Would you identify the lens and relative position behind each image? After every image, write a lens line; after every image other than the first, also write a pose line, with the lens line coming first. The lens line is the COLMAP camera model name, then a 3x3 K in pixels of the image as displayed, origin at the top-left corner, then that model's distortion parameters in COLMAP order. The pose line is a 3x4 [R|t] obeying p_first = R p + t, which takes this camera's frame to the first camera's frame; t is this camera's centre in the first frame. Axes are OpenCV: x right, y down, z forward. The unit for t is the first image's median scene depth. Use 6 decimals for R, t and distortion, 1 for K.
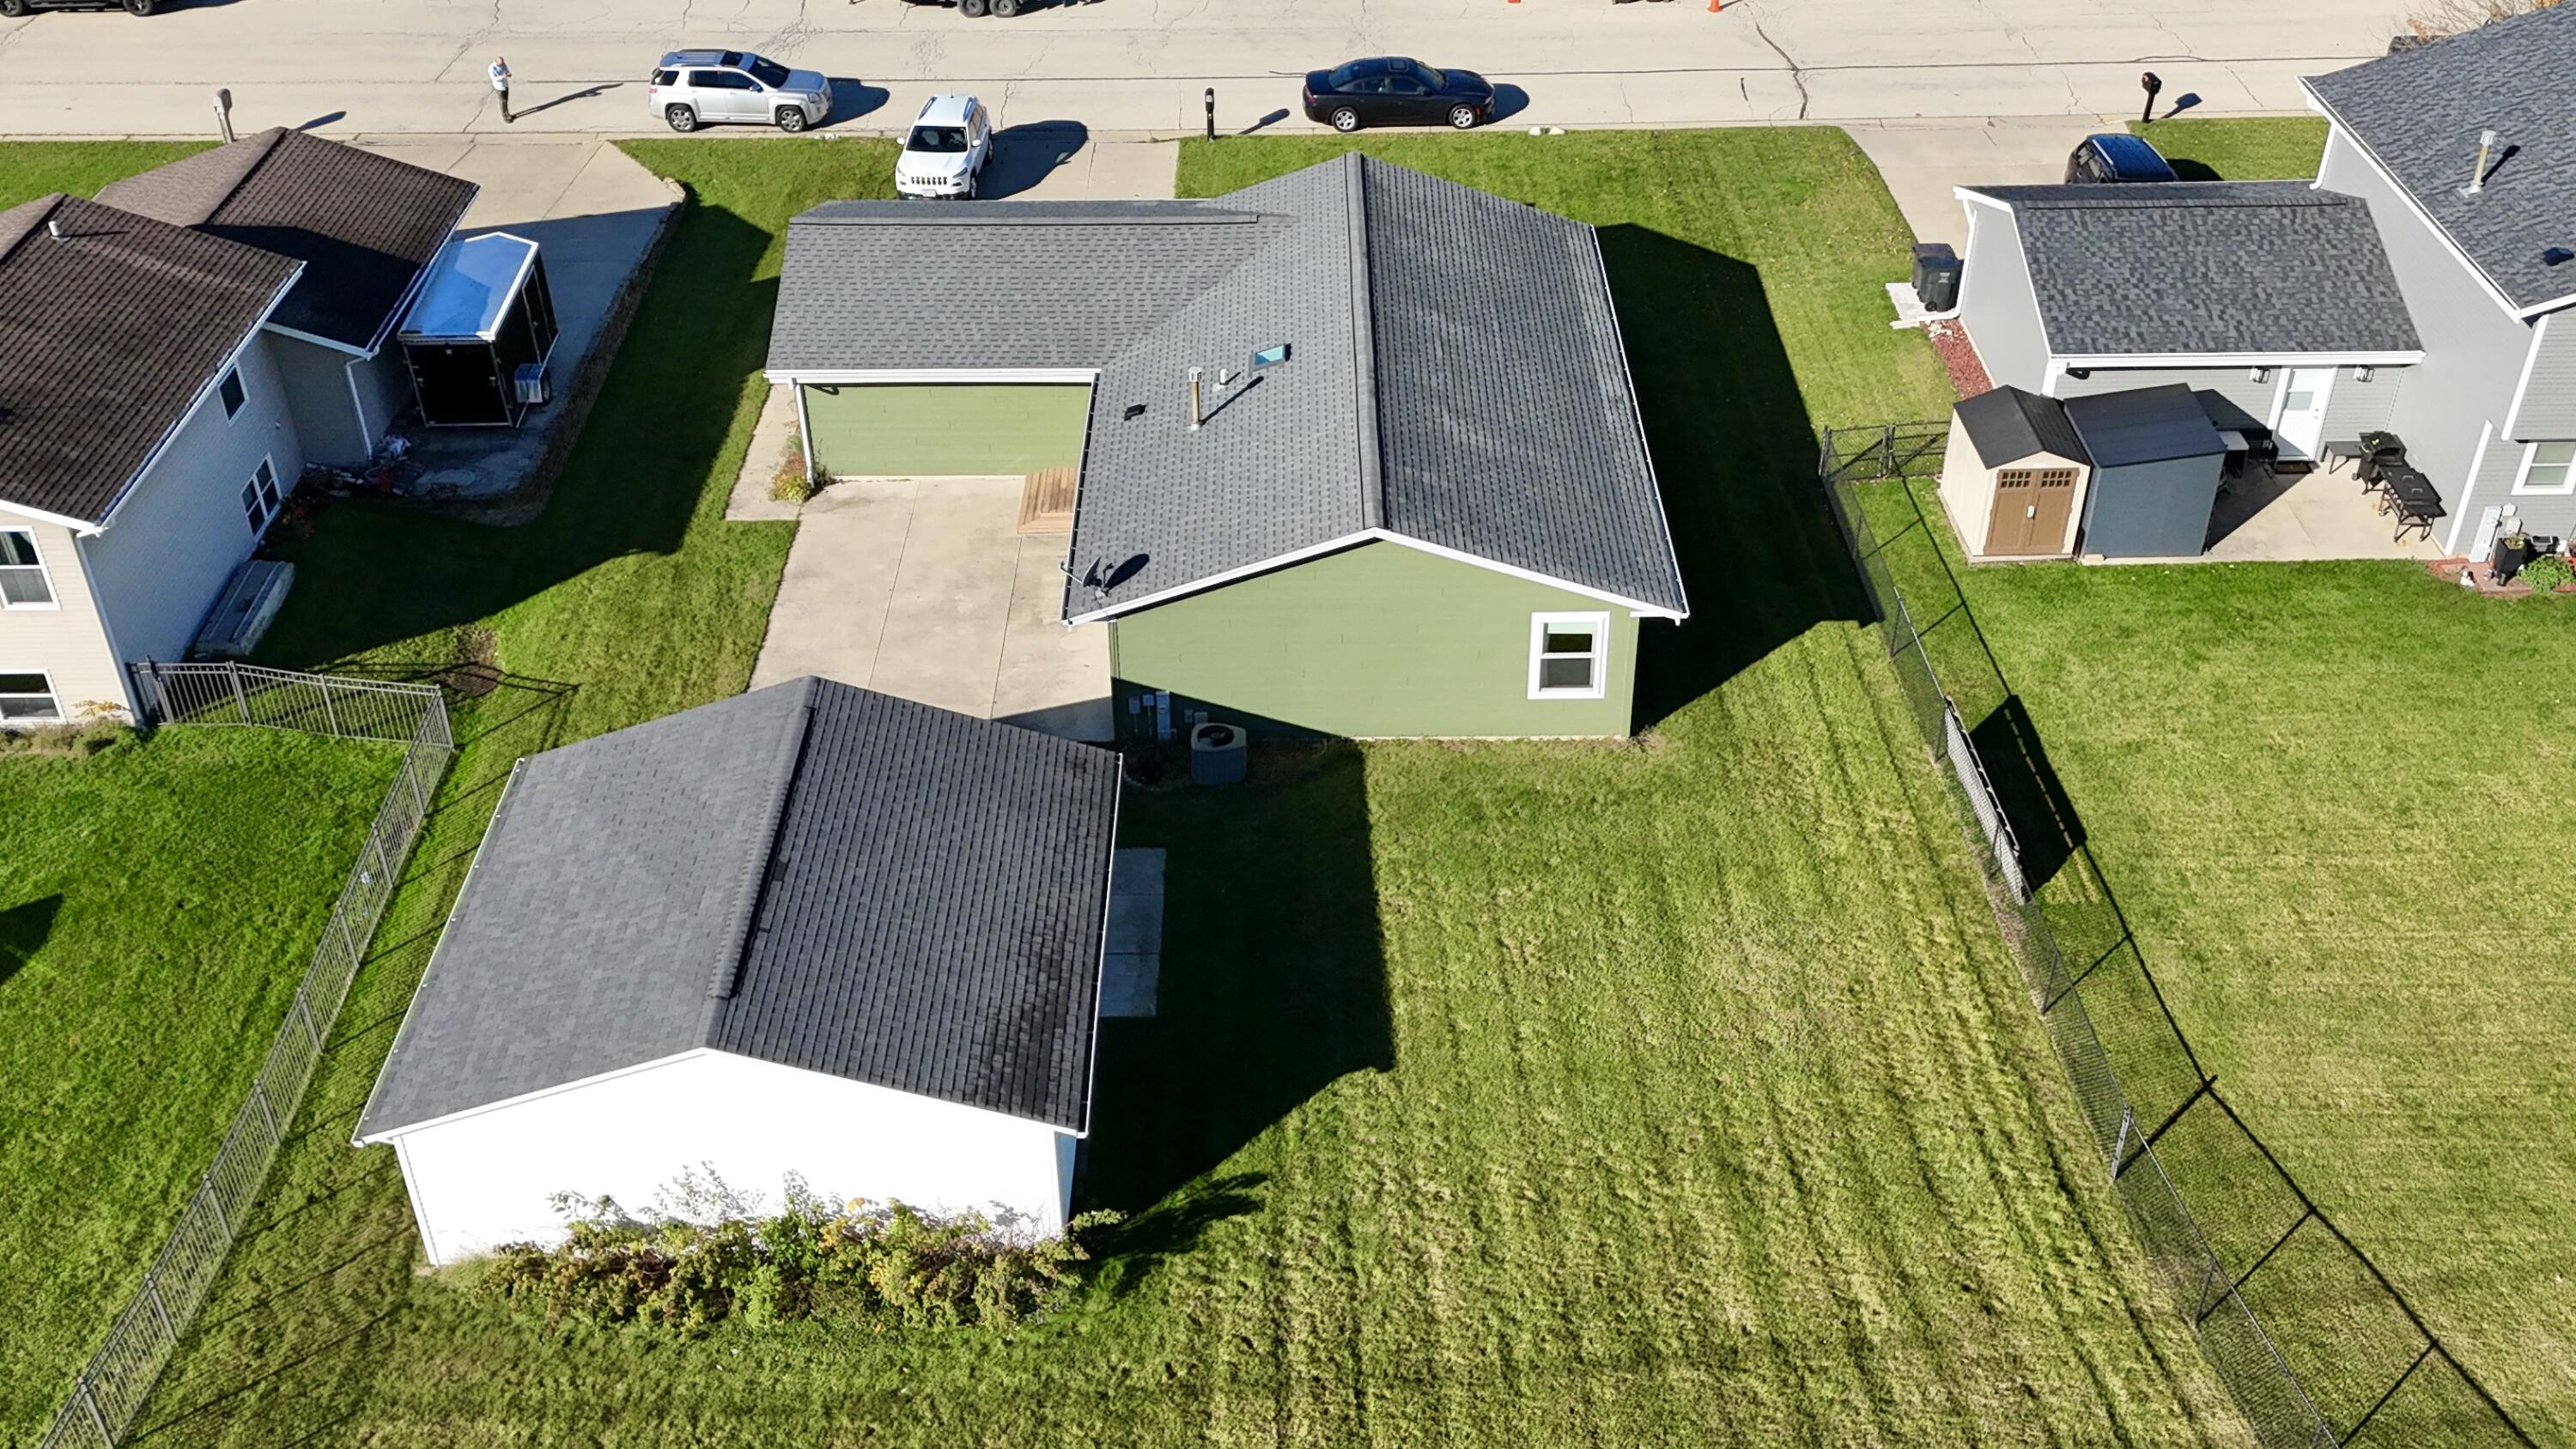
lens RADIAL K [[2376.0, 0, 1288.0], [0, 2376.0, 724.5], [0, 0, 1]] dist [0.050165, -0.002681]
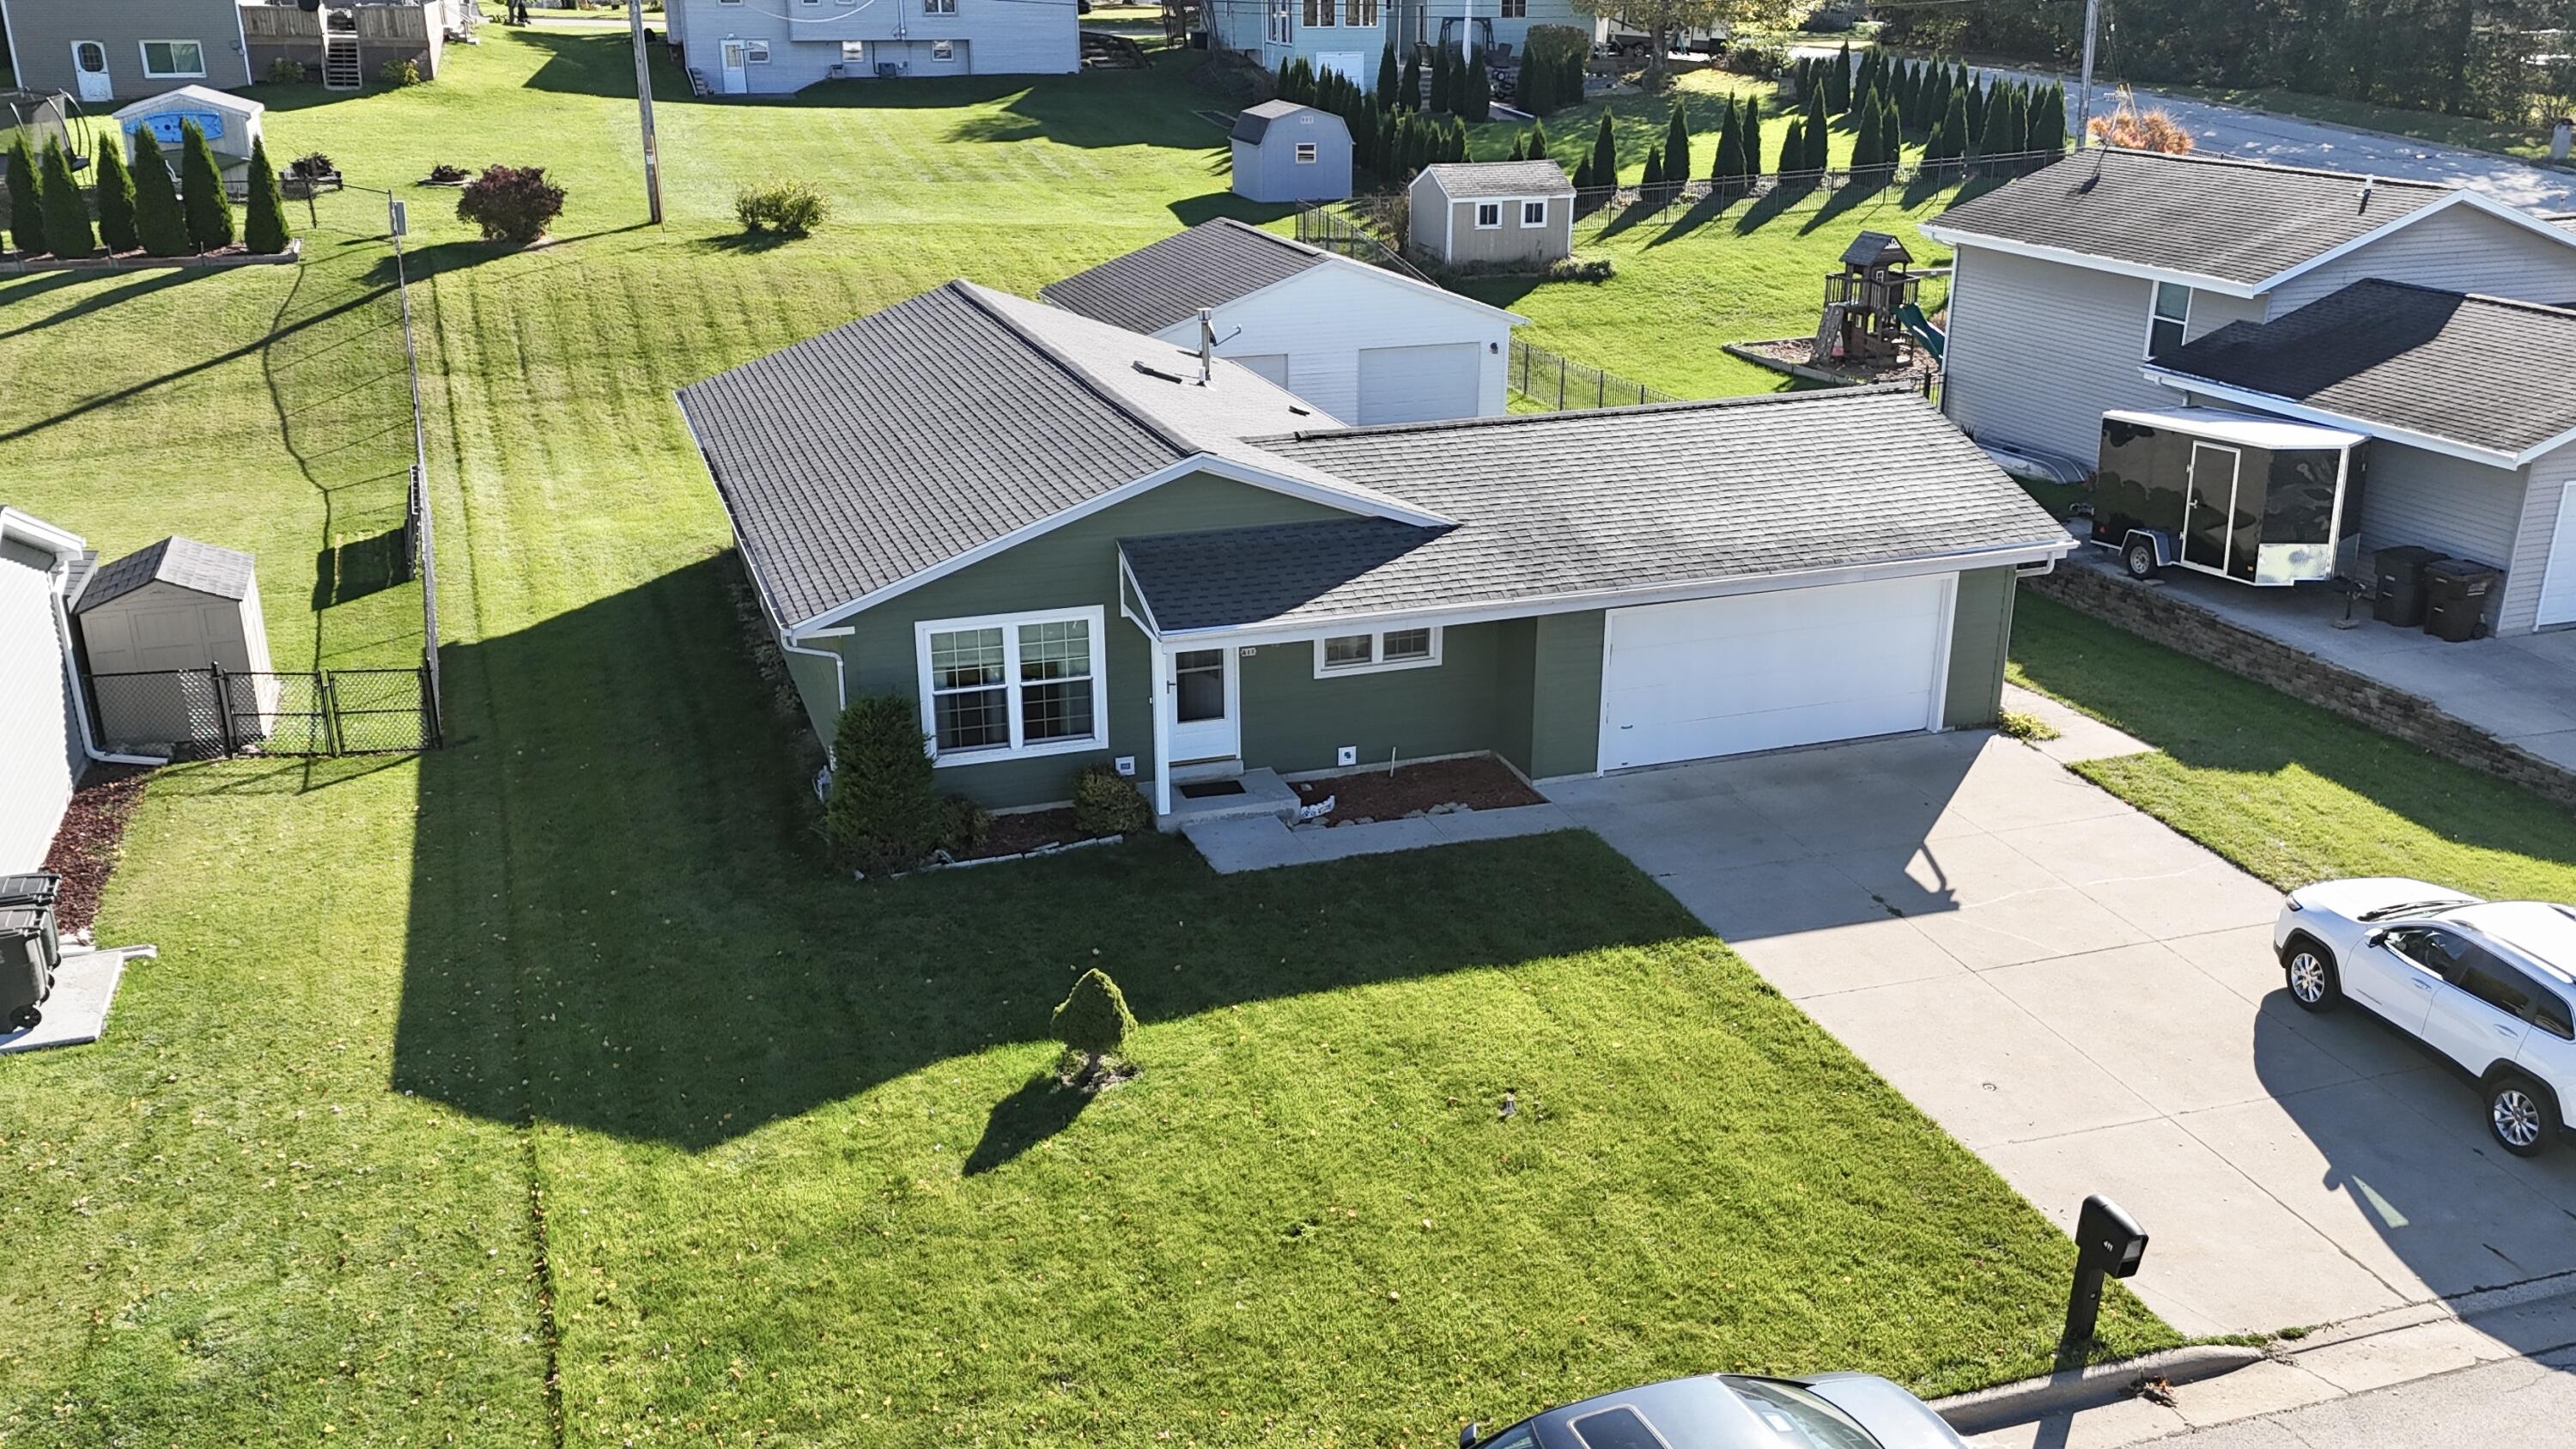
lens RADIAL K [[2210.1, 0, 1290.5], [0, 2210.1, 793.7], [0, 0, 1]] dist [0.072443, -0.073193]
pose [[-0.945858, 0.126320, -0.298992, 0.199062], [-0.182090, 0.556045, 0.810960, -0.702610], [0.268694, 0.821497, -0.502938, 1.494756]]
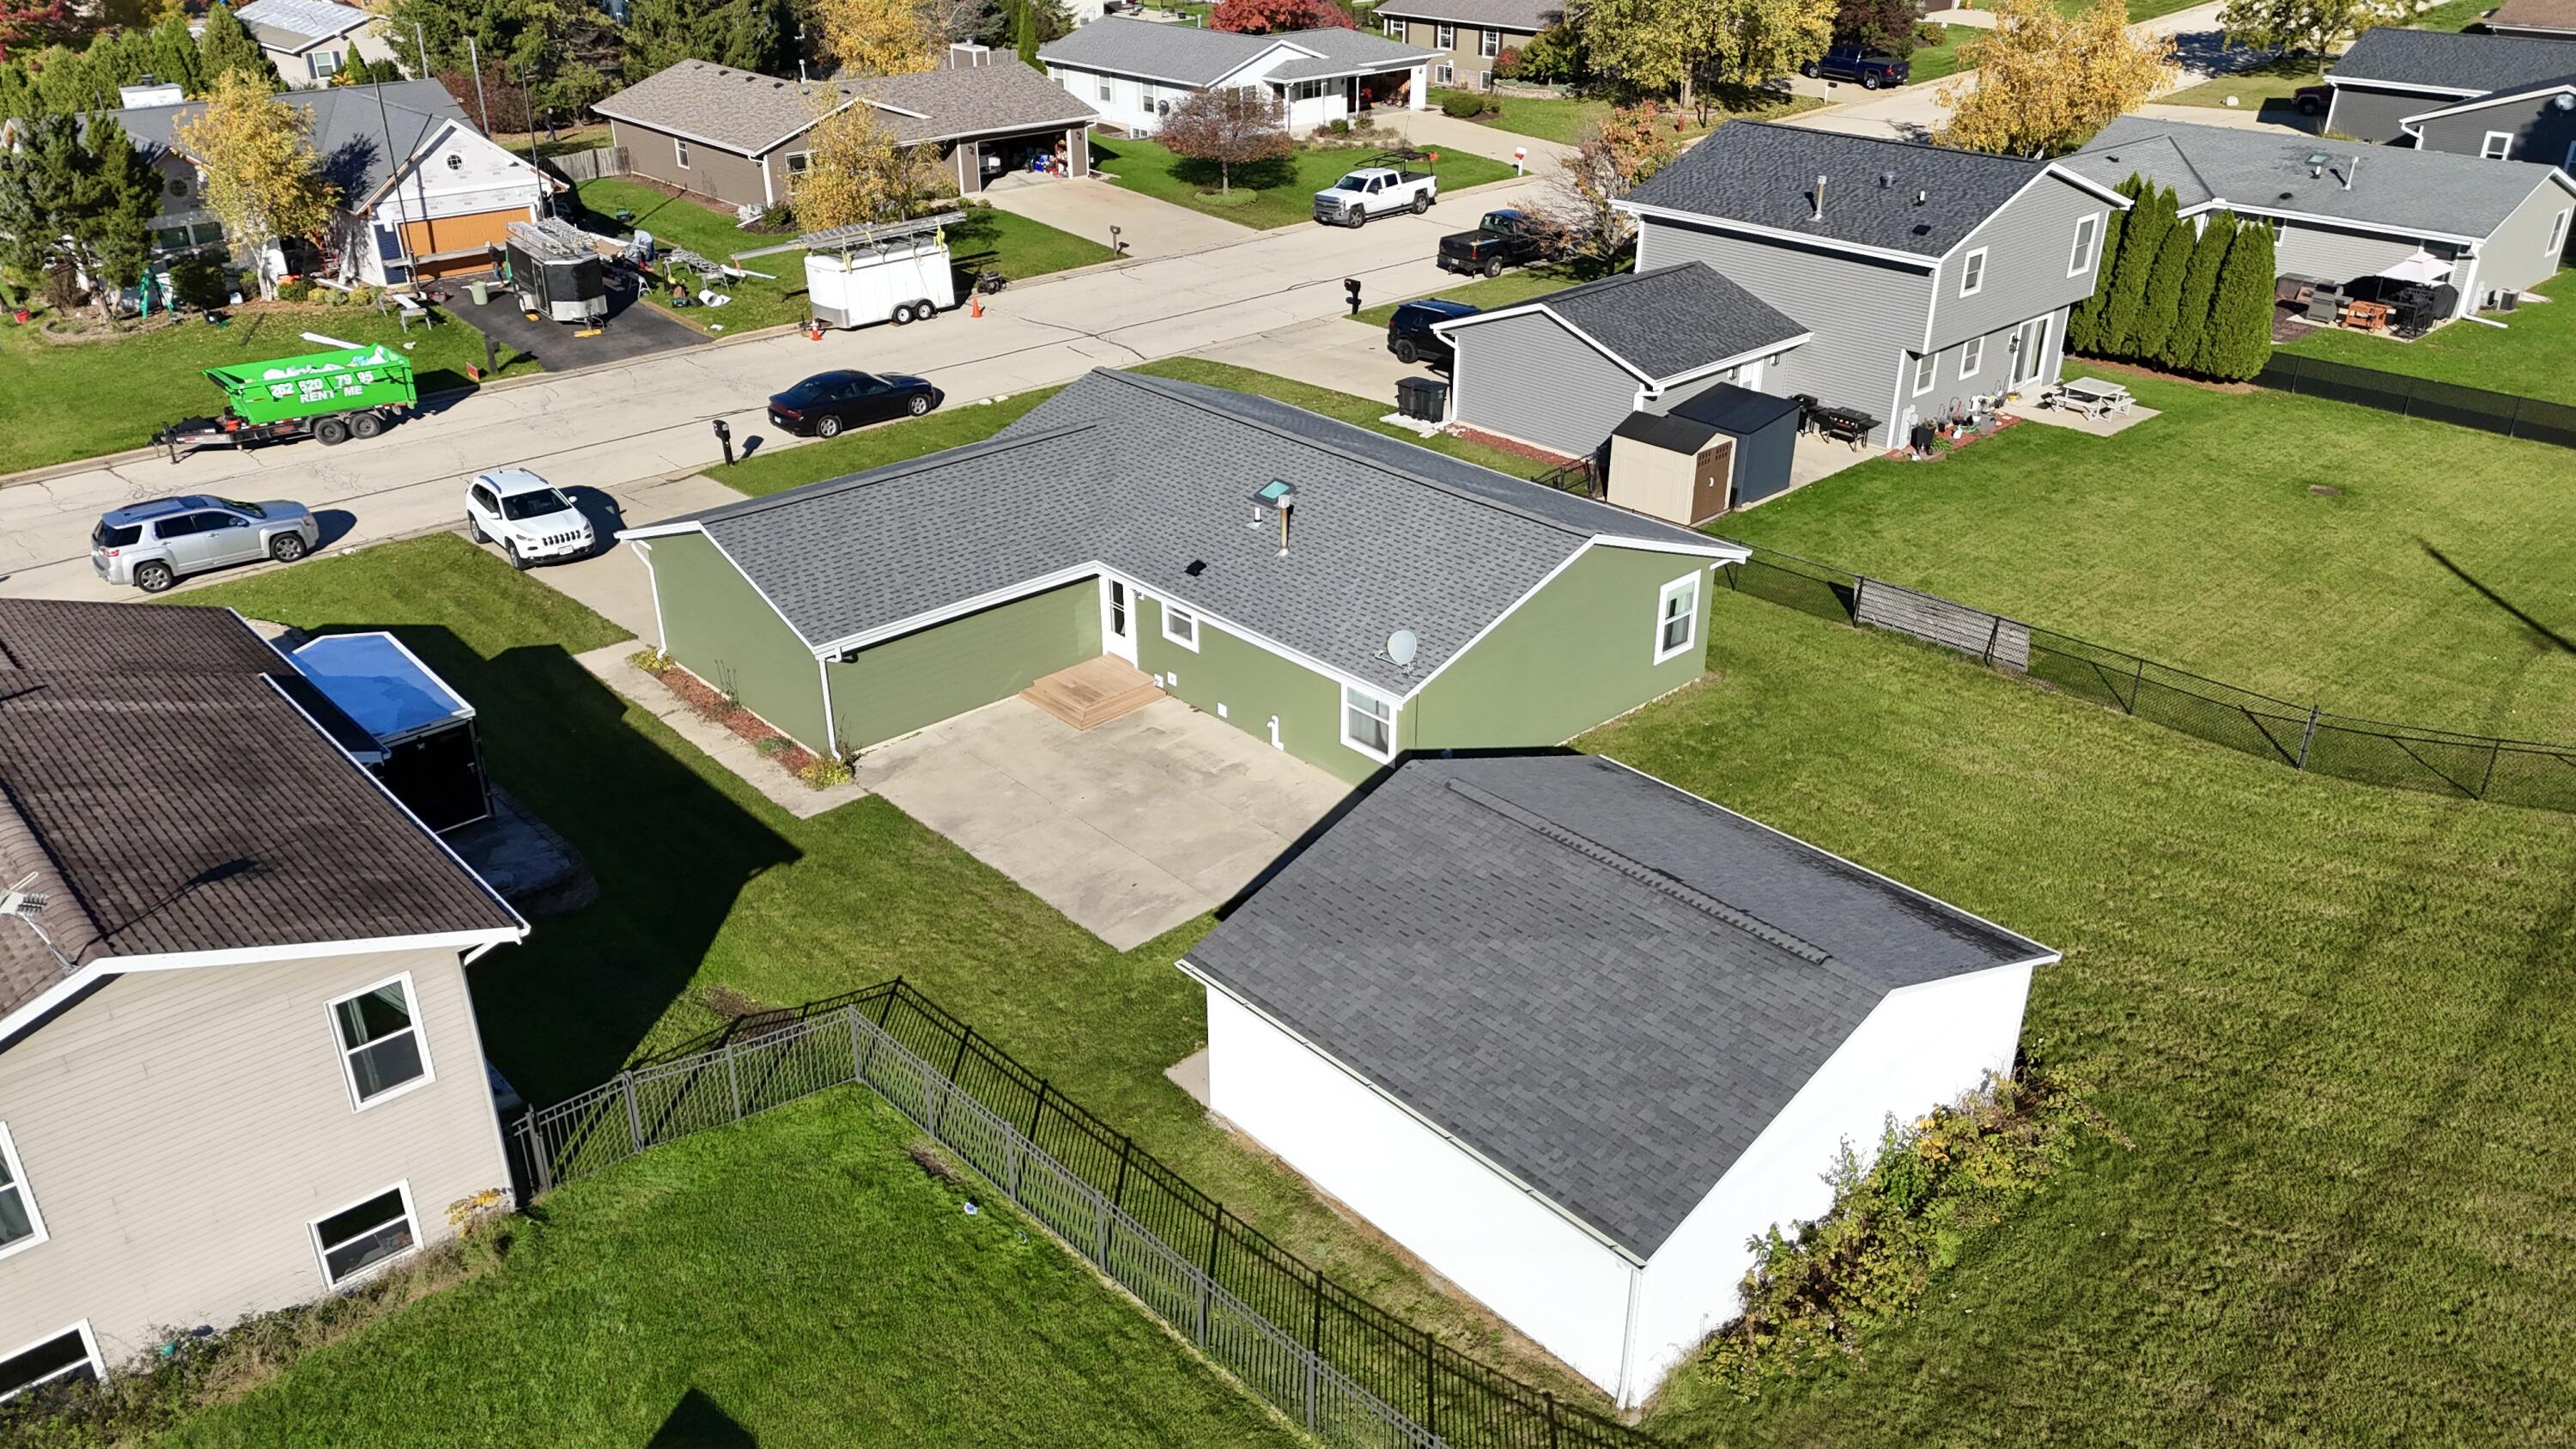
lens RADIAL K [[1891.7, 0, 1288.0], [0, 1891.7, 724.5], [0, 0, 1]] dist [0.098647, -0.142113]
pose [[0.737221, -0.293636, 0.608509, -0.561644], [0.391778, 0.919540, -0.030923, -0.023272], [-0.550468, 0.261197, 0.792945, 0.309971]]
